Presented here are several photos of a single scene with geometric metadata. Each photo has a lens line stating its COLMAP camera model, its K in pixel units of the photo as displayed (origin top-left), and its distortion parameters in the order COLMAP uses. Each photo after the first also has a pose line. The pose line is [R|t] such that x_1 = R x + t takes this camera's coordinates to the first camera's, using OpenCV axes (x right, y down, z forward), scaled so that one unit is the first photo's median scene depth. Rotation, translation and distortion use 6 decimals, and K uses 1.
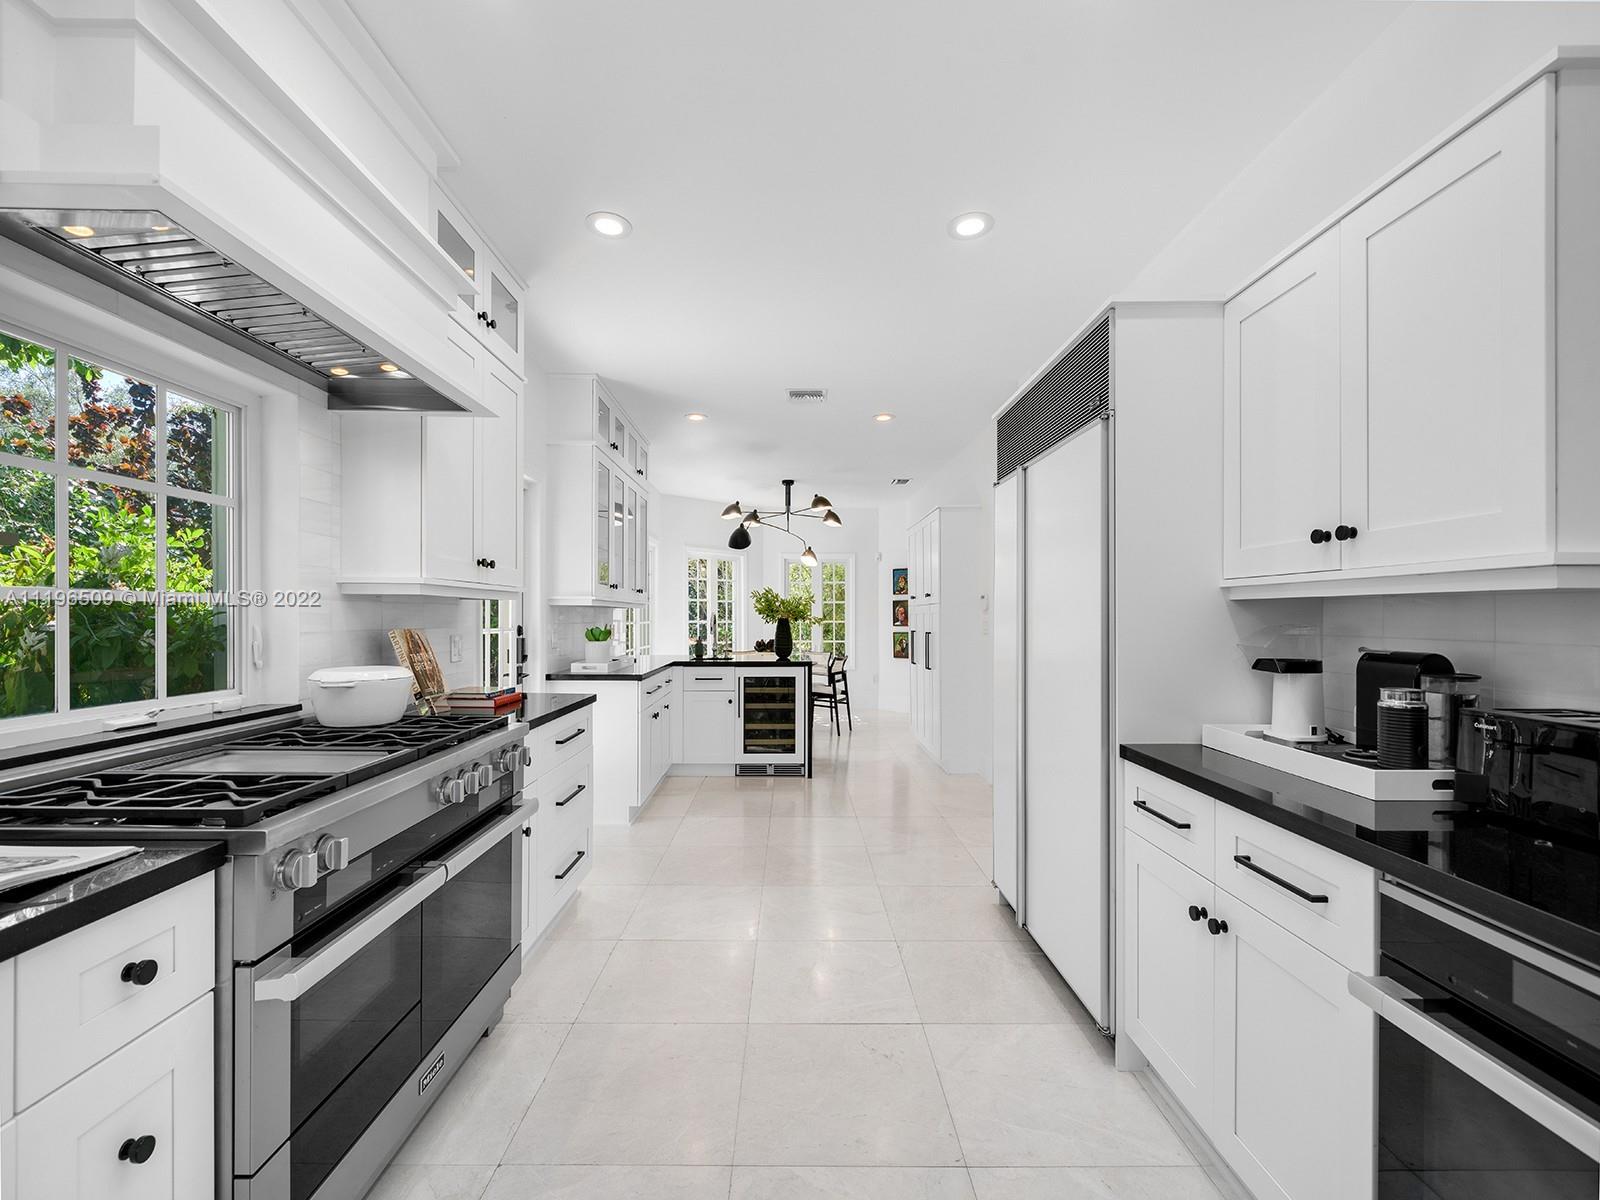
lens RADIAL K [[697.4, 0, 799.9], [0, 697.4, 614.5], [0, 0, 1]] dist [0.001298, 0.000076]
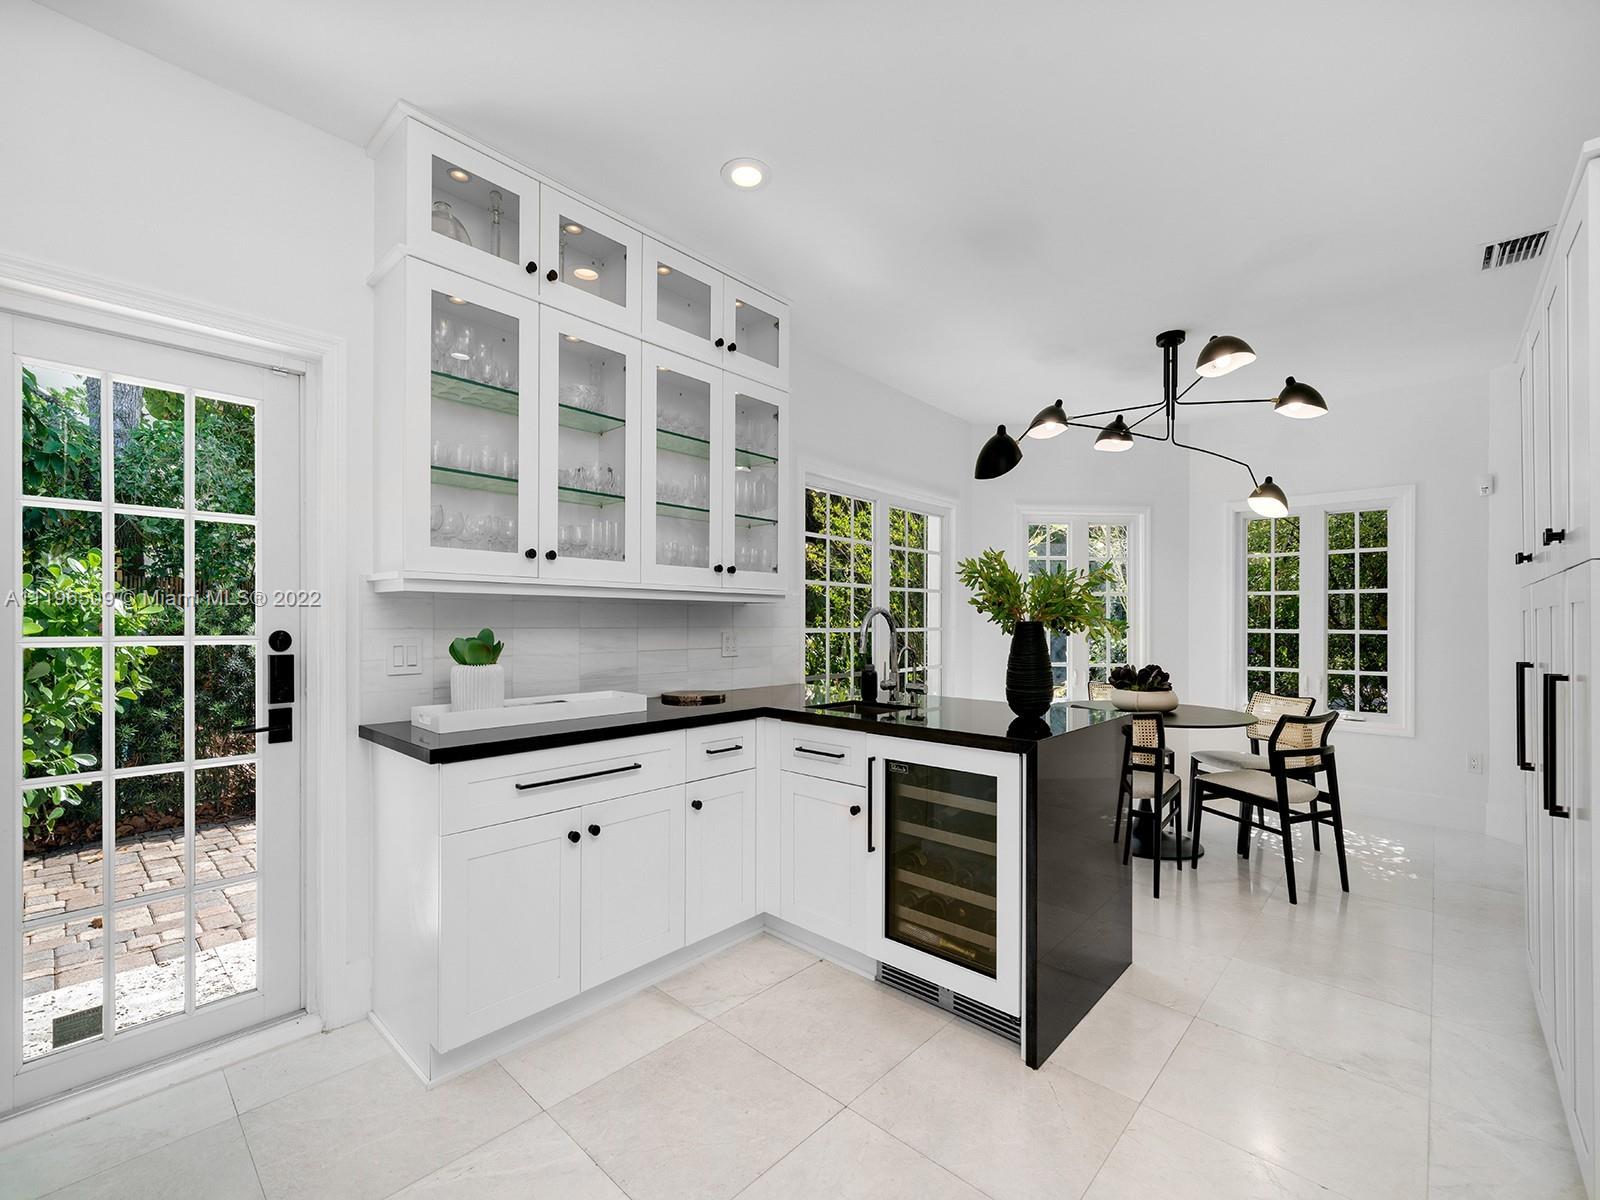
lens RADIAL K [[697.4, 0, 799.9], [0, 697.4, 614.5], [0, 0, 1]] dist [0.001298, 0.000076]
pose [[0.714609, -0.018825, -0.699271, 0.168599], [0.004054, 0.999732, -0.022771, 0.011574], [0.699512, 0.013438, 0.714494, 0.612477]]
